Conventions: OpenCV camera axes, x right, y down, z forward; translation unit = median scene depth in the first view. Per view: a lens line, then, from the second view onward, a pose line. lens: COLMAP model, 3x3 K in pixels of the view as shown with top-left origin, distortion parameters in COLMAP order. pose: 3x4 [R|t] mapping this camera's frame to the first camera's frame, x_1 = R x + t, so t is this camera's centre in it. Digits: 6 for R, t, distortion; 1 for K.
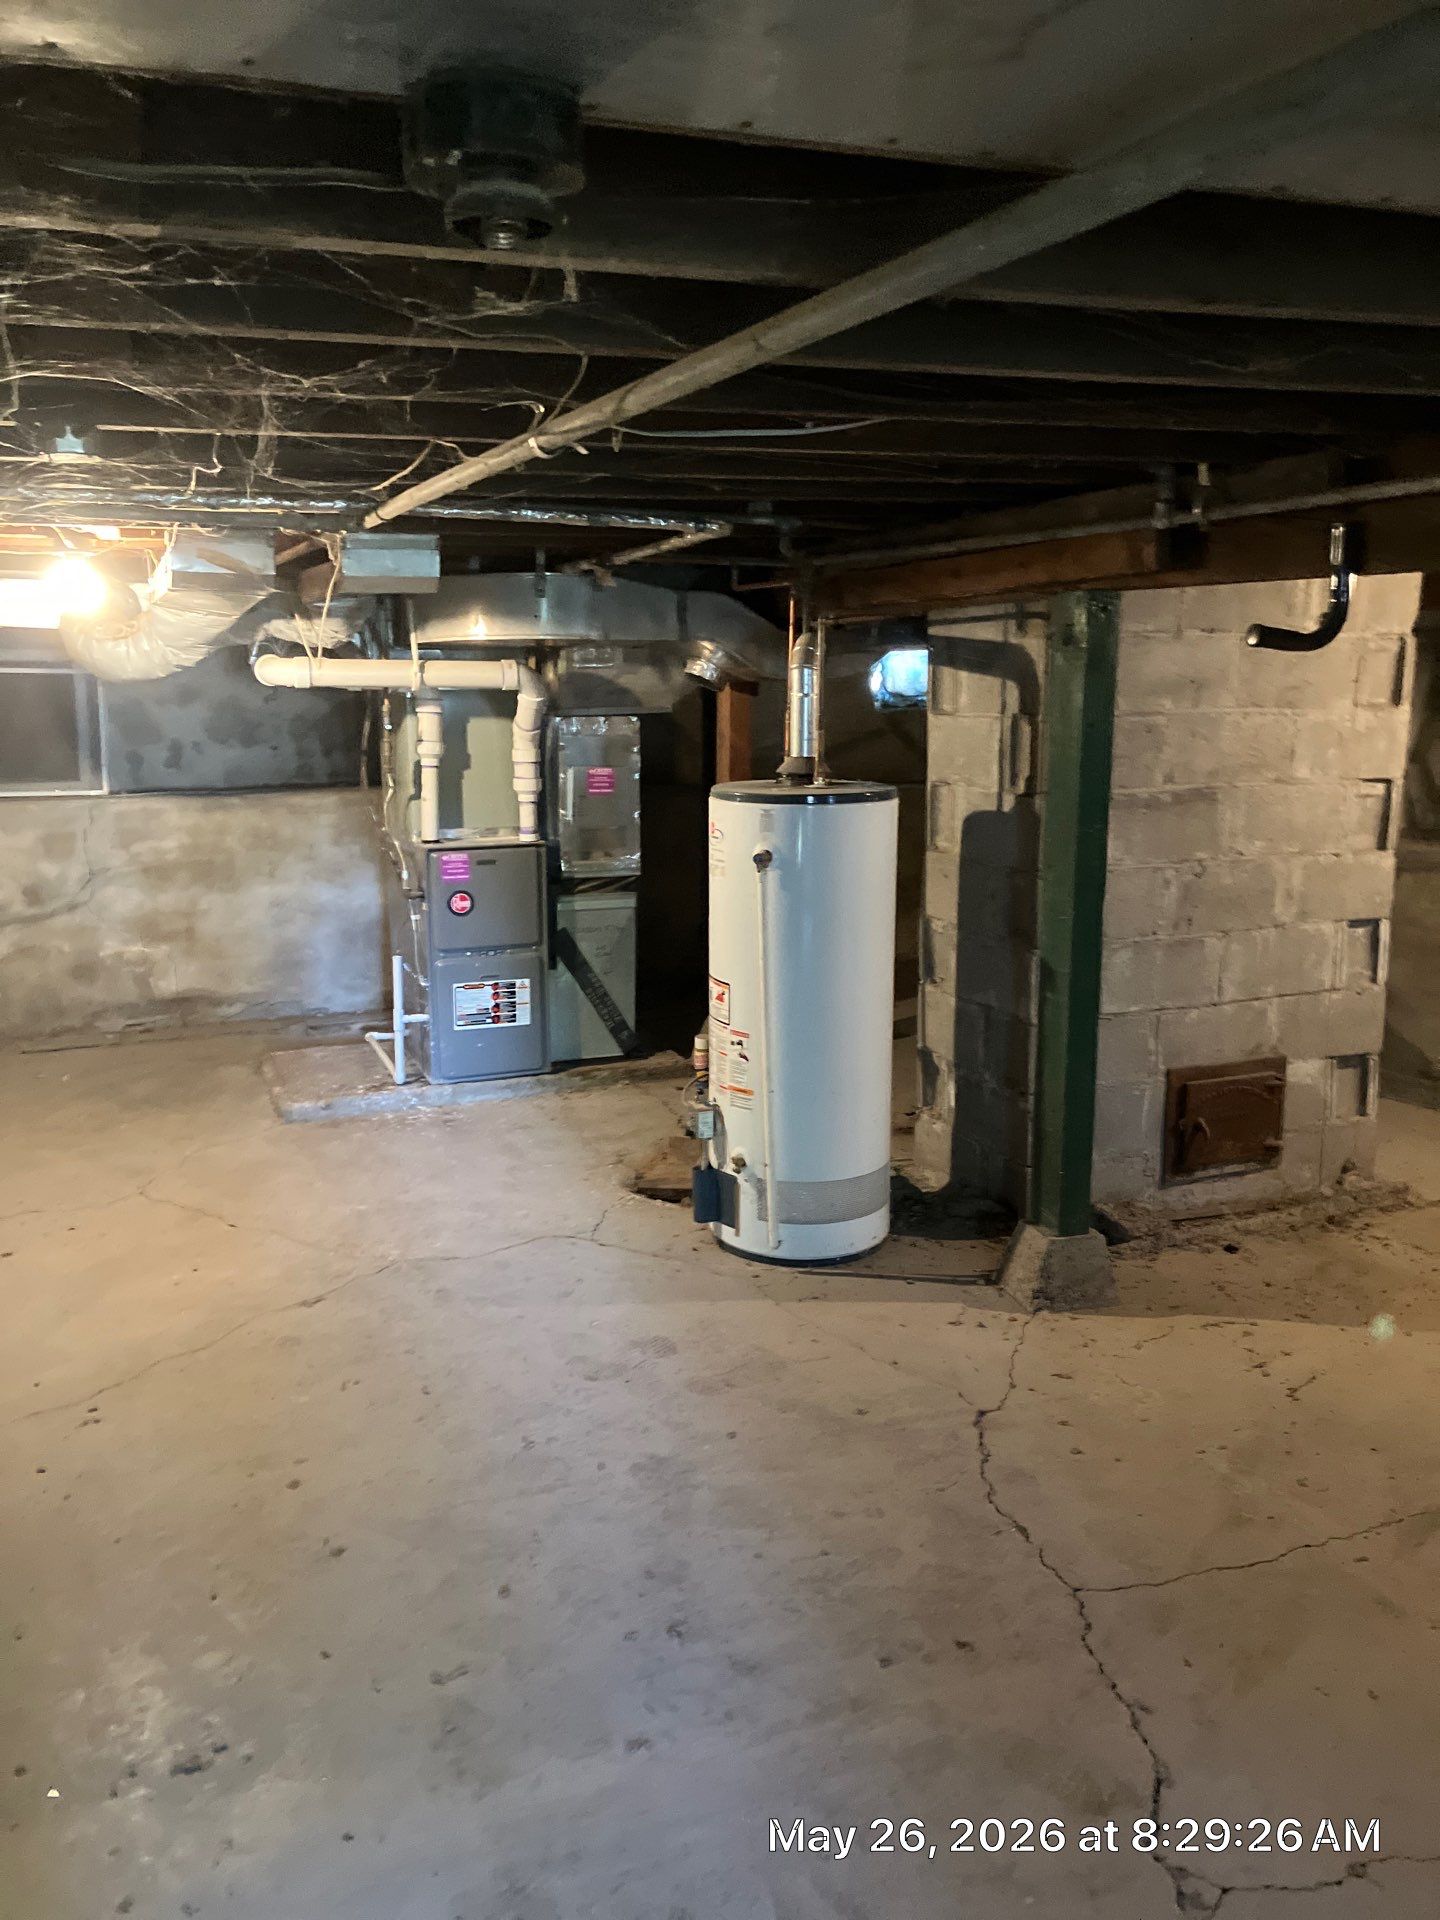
lens RADIAL K [[1581.7, 0, 699.2], [0, 1581.7, 964.1], [0, 0, 1]] dist [0.019258, -0.003425]
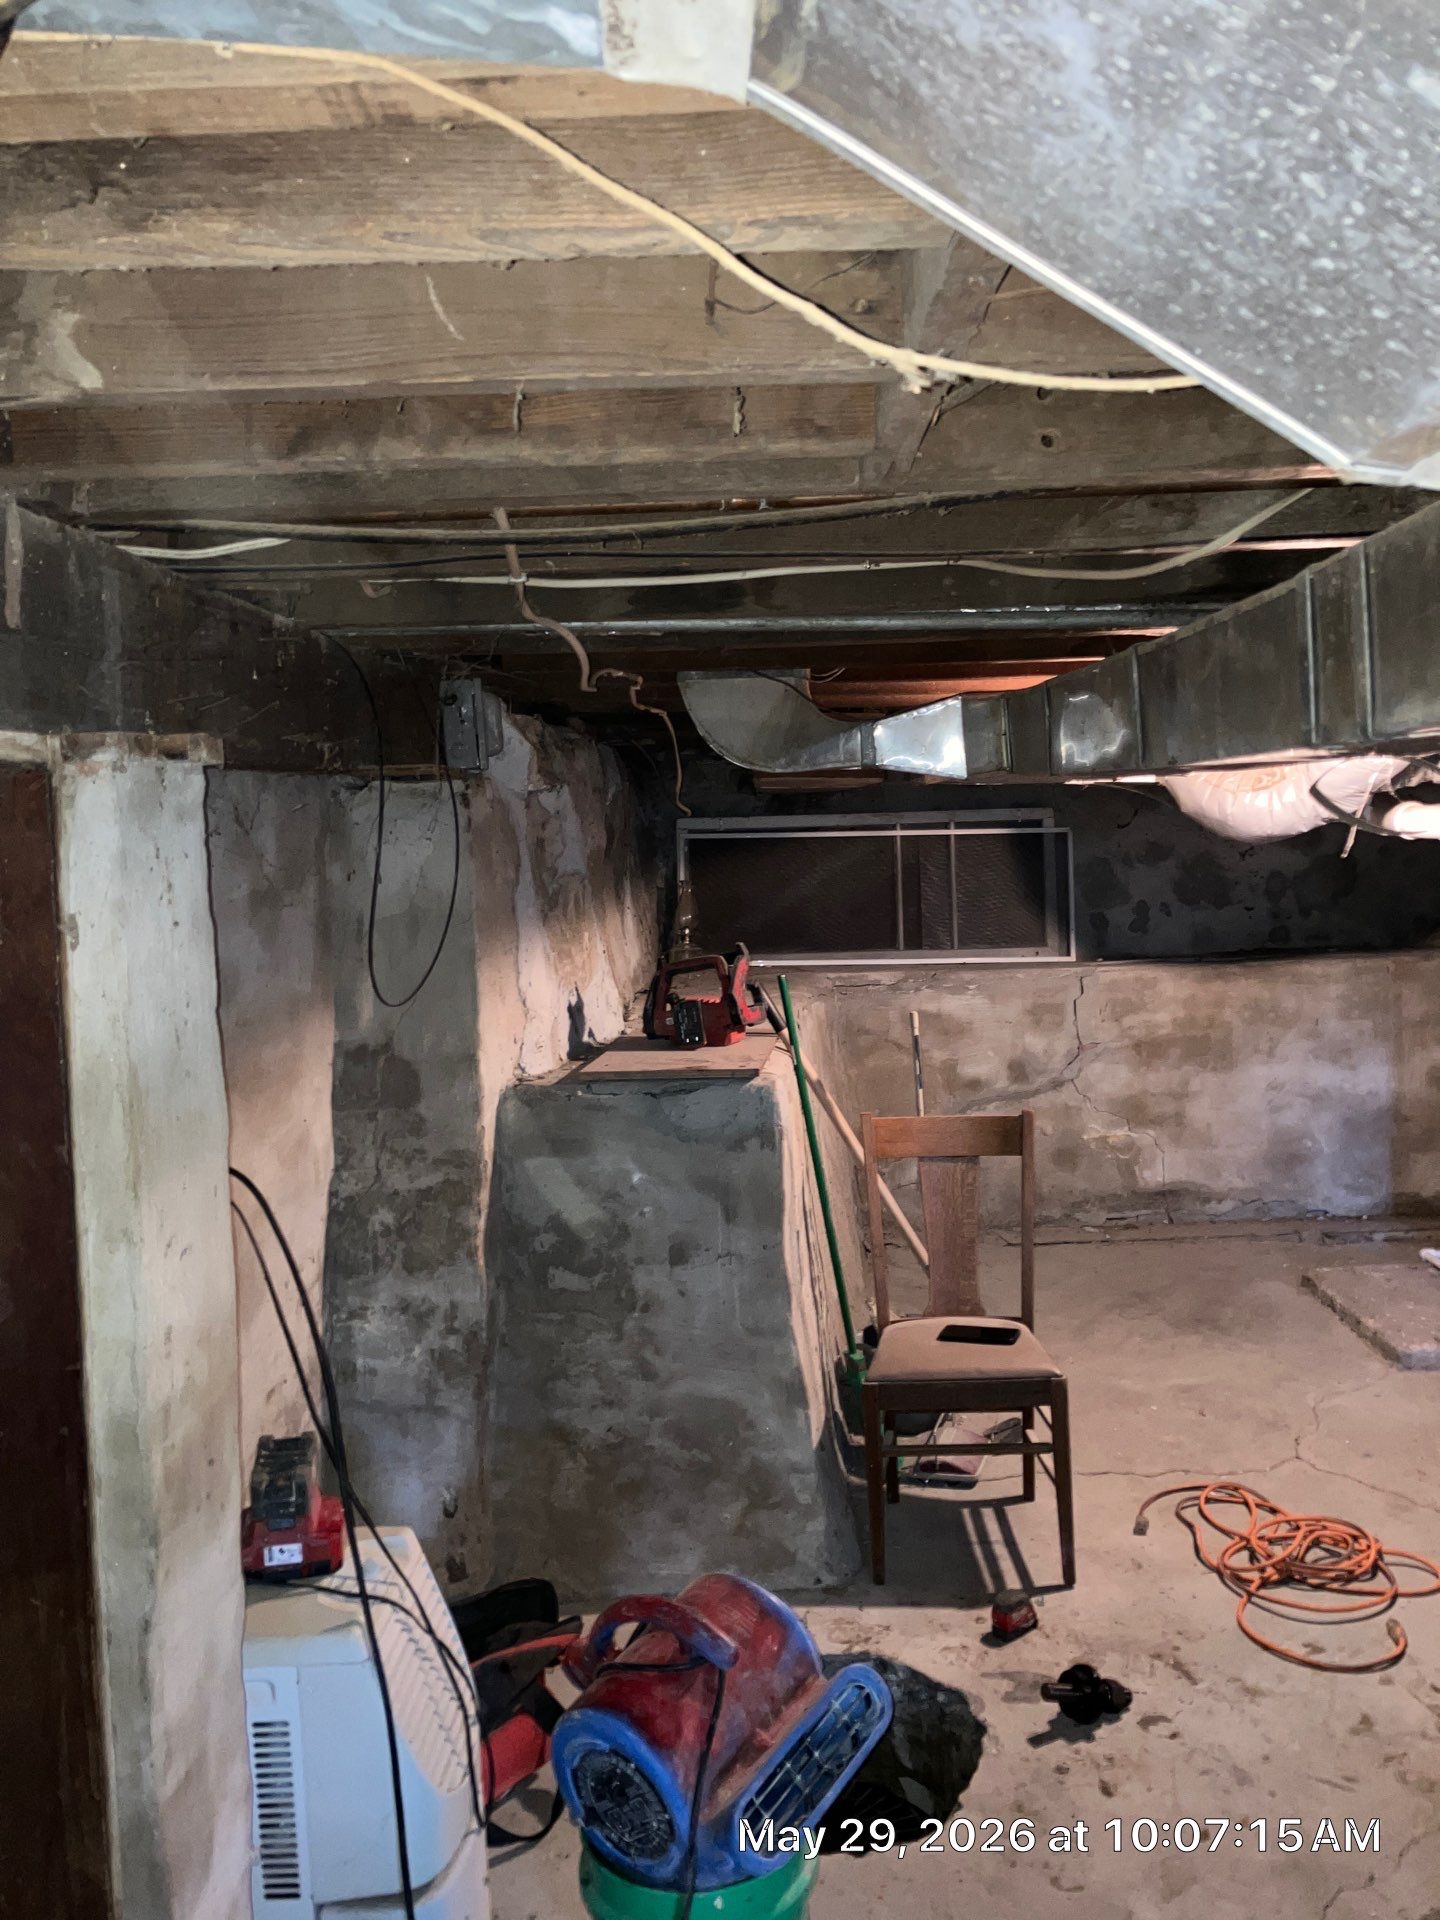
lens RADIAL K [[1560.0, 0, 740.0], [0, 1560.0, 872.2], [0, 0, 1]] dist [0.043021, -0.050132]
pose [[0.938950, -0.014116, -0.343763, -0.321003], [-0.038625, 0.988517, -0.146092, -0.022604], [0.341877, 0.150451, 0.927623, 0.104764]]
